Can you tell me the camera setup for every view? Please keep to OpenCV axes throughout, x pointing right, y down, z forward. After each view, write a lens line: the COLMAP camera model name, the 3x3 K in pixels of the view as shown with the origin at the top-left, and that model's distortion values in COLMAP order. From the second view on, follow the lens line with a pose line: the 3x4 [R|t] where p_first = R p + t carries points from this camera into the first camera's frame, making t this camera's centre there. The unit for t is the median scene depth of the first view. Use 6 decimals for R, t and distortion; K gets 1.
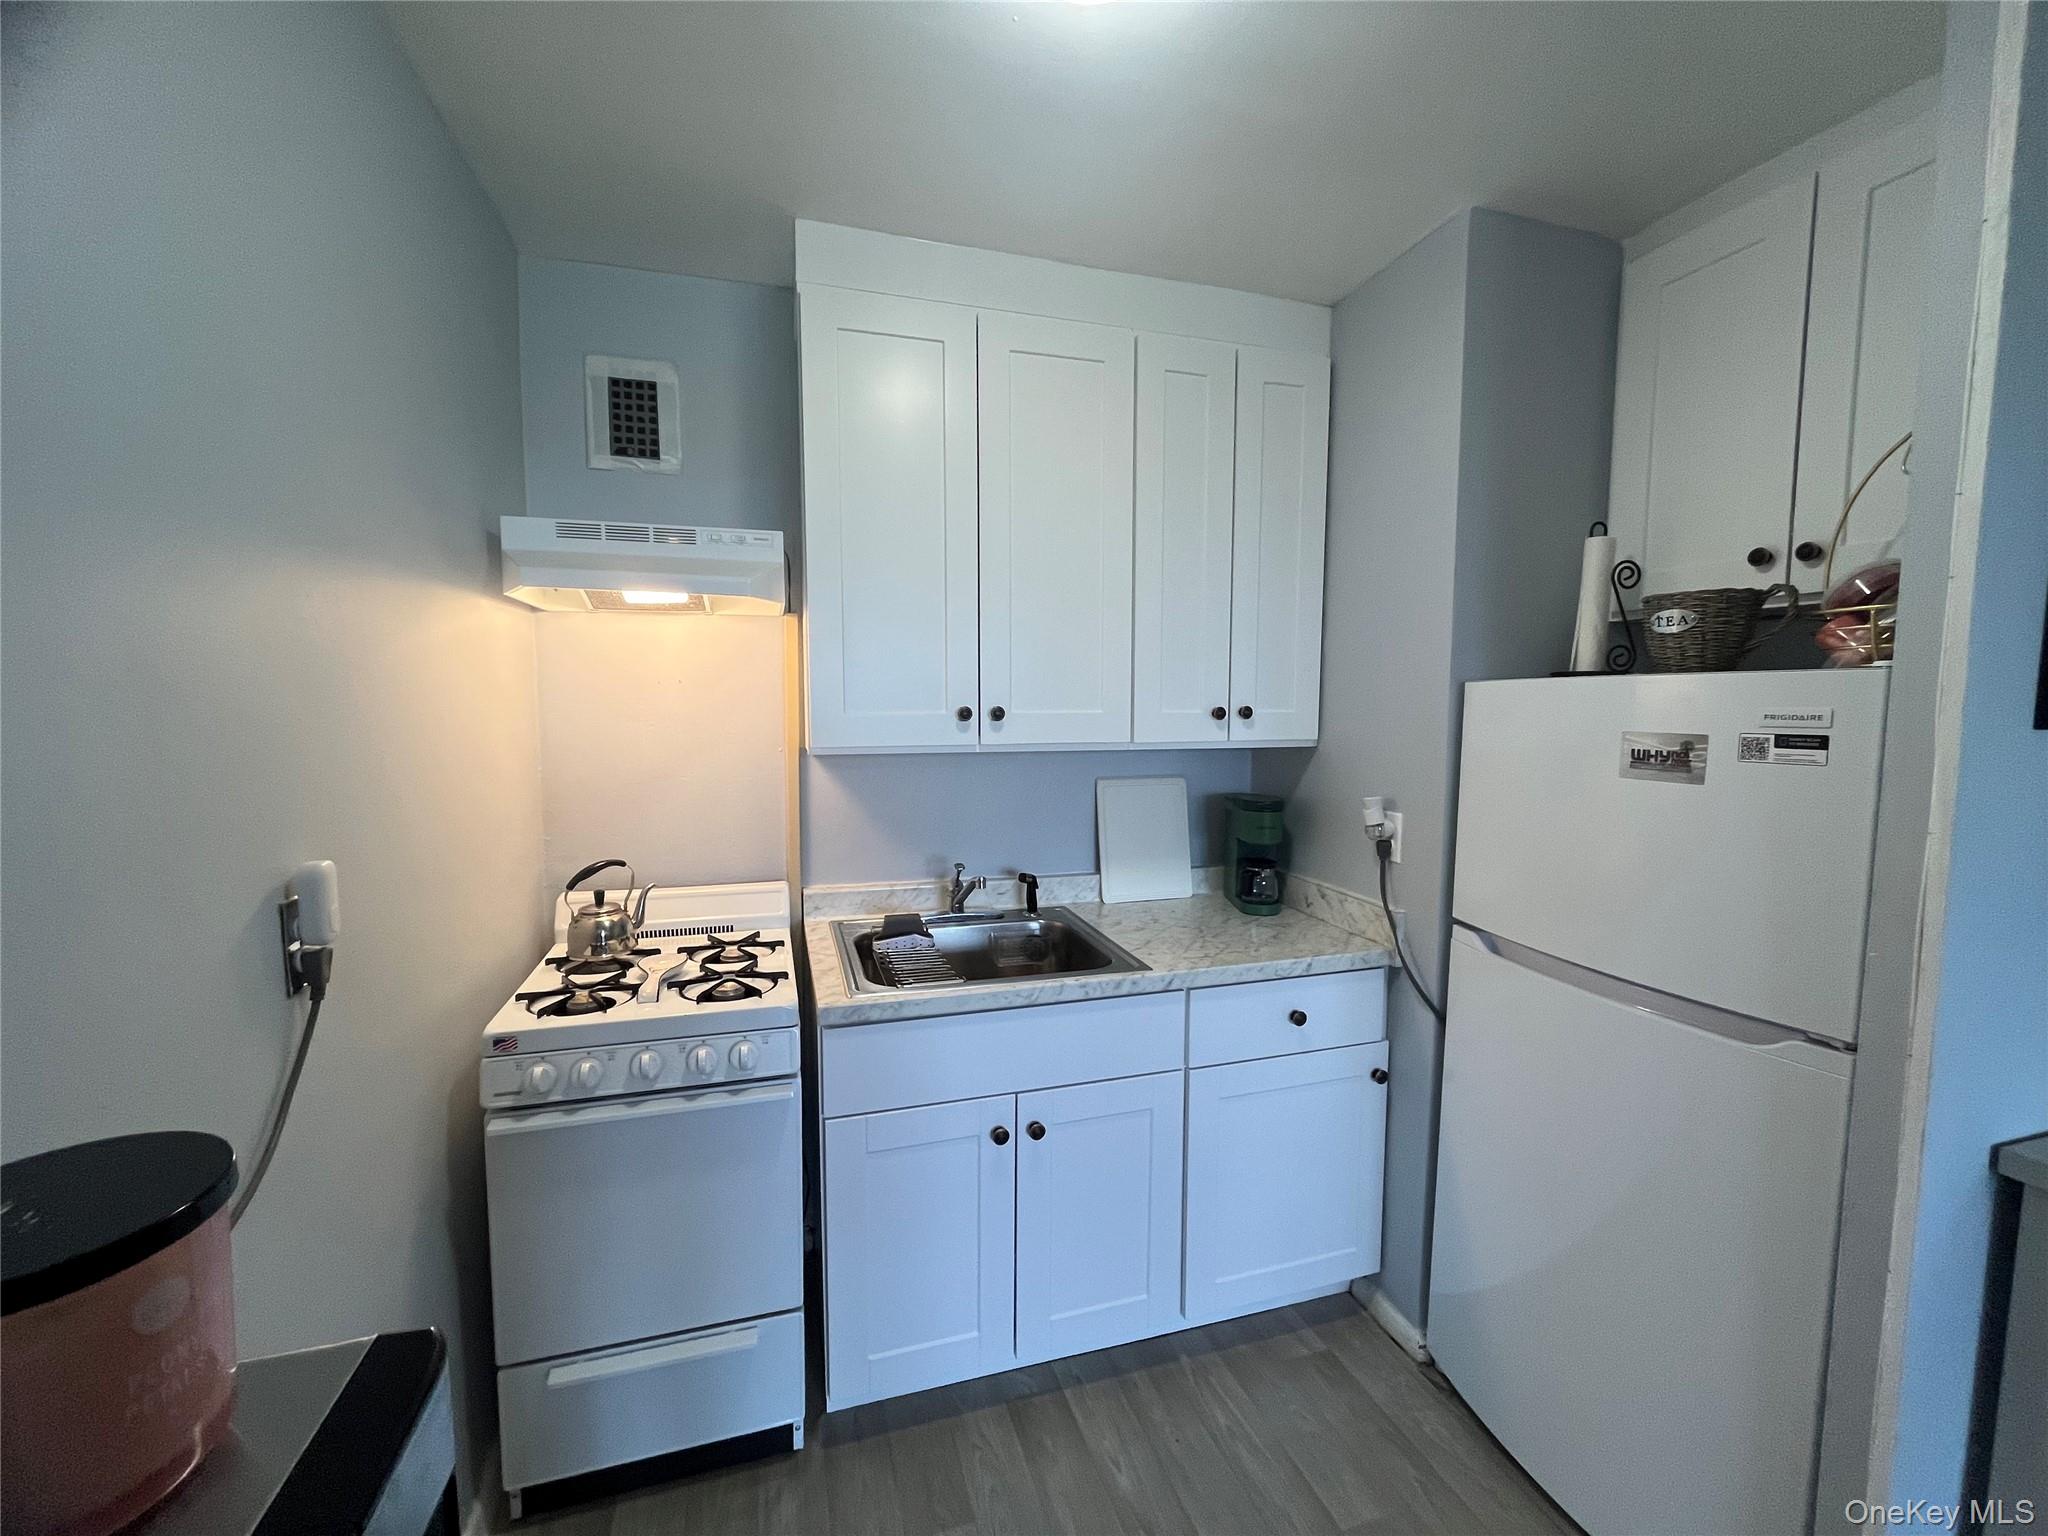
lens RADIAL K [[830.1, 0, 1034.3], [0, 830.1, 770.7], [0, 0, 1]] dist [-0.008019, 0.000209]
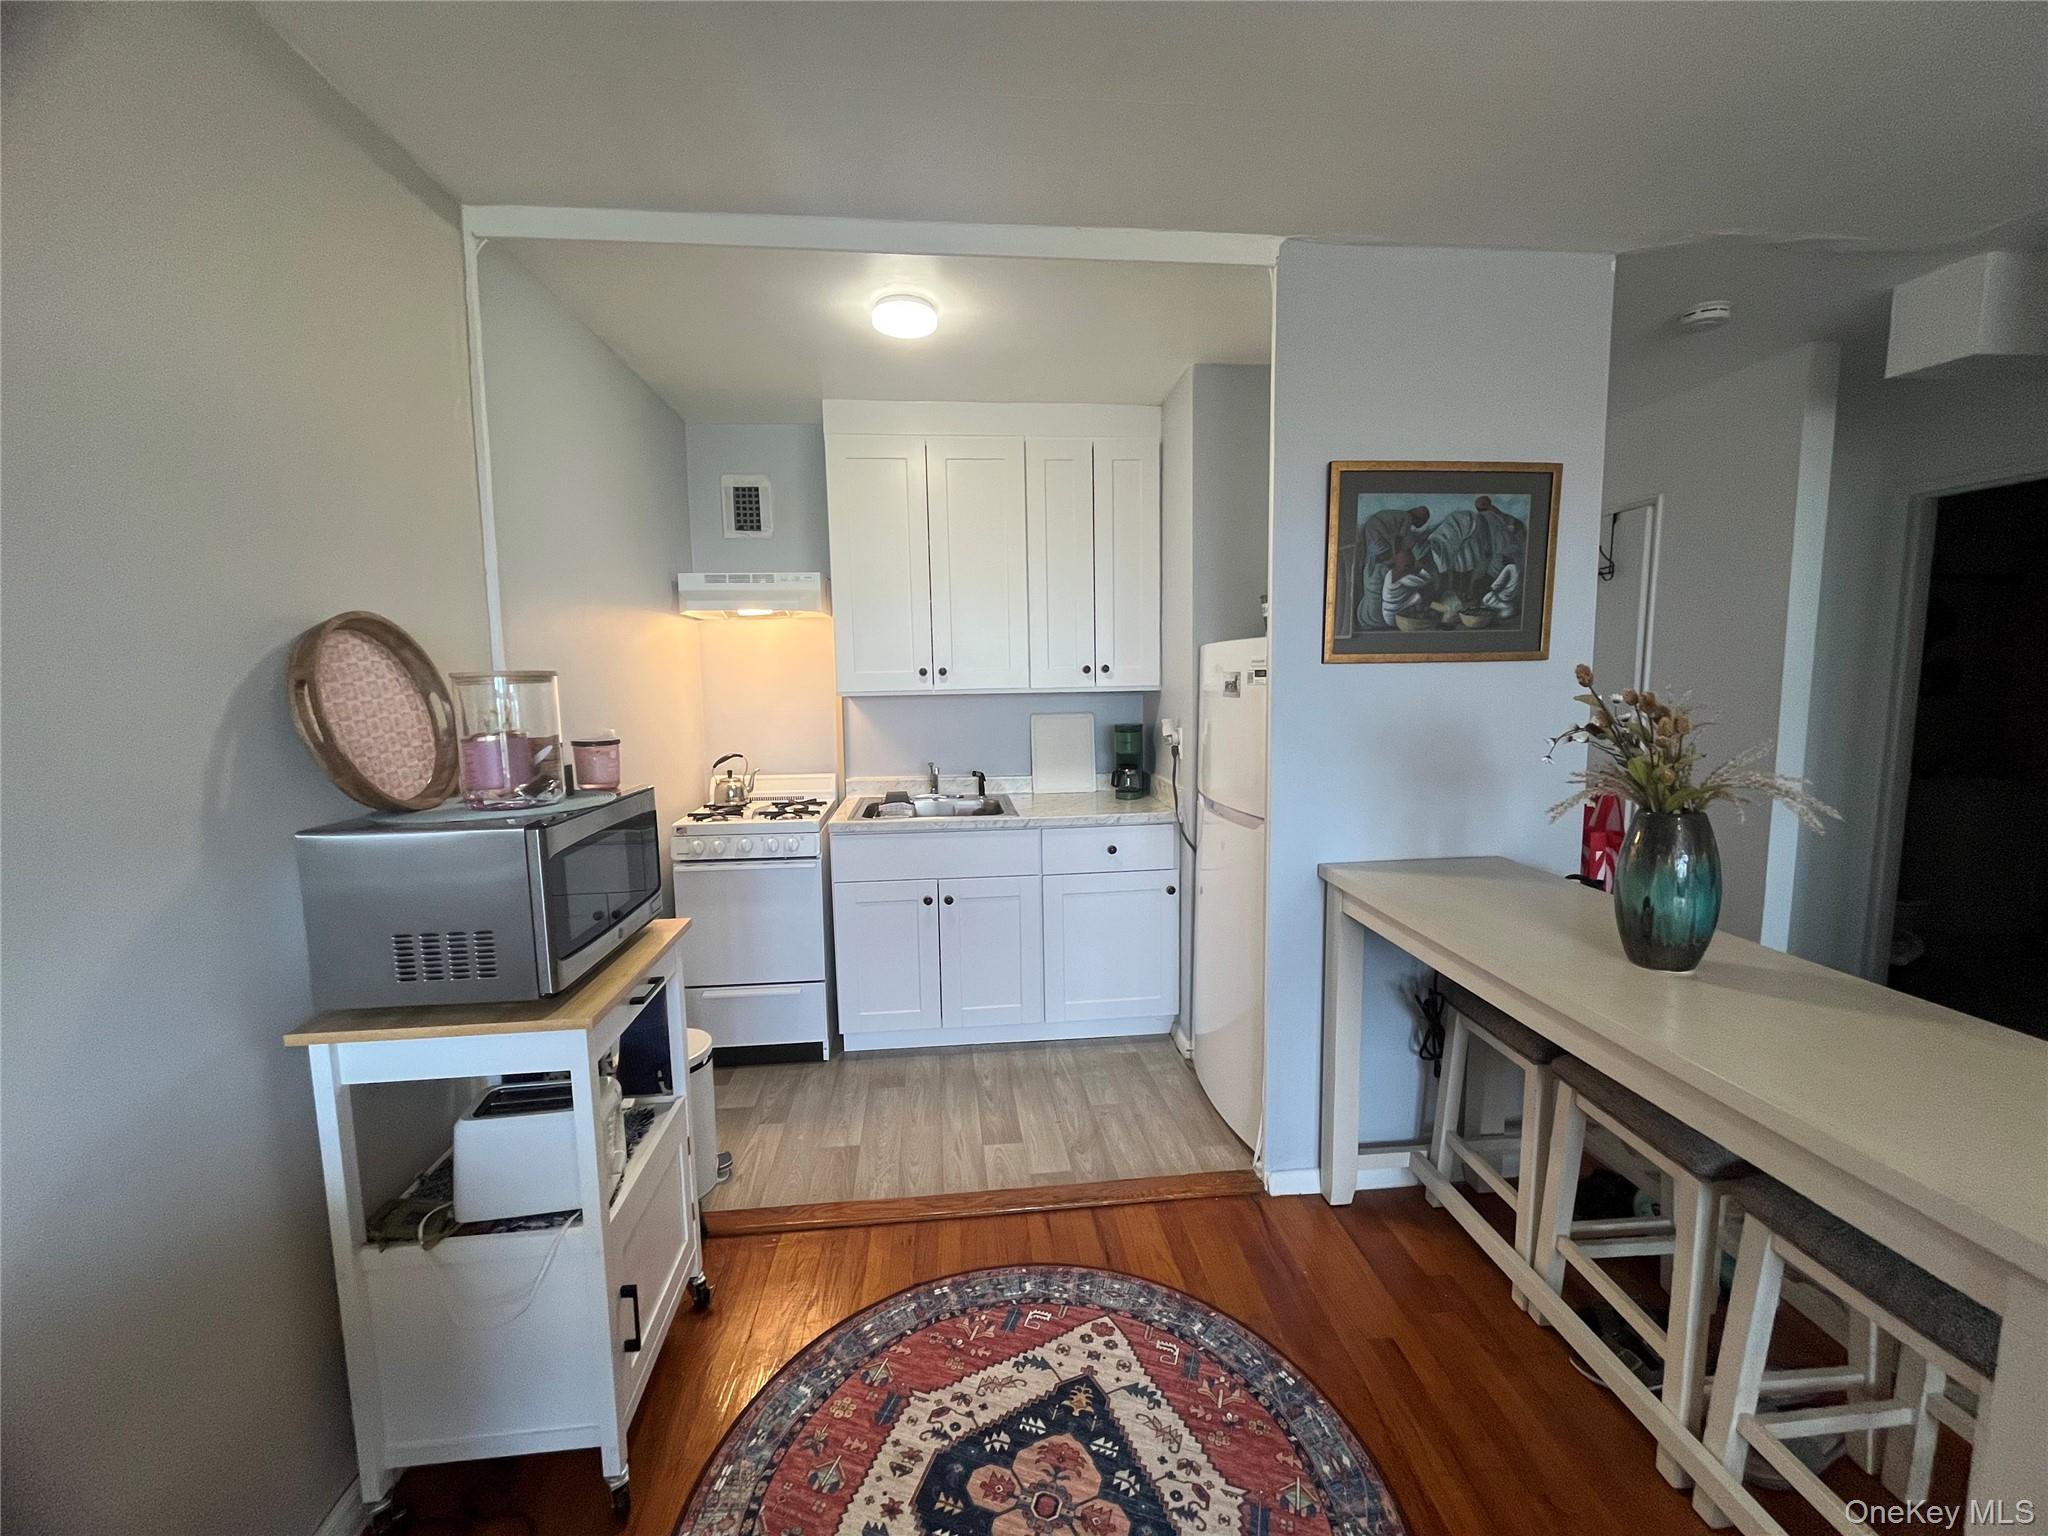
lens RADIAL K [[830.1, 0, 1034.3], [0, 830.1, 770.7], [0, 0, 1]] dist [-0.008019, 0.000209]
pose [[0.981064, 0.002709, -0.193662, 0.486743], [0.003603, 0.999474, 0.032232, 0.083548], [0.193648, -0.032320, 0.980539, -0.669341]]
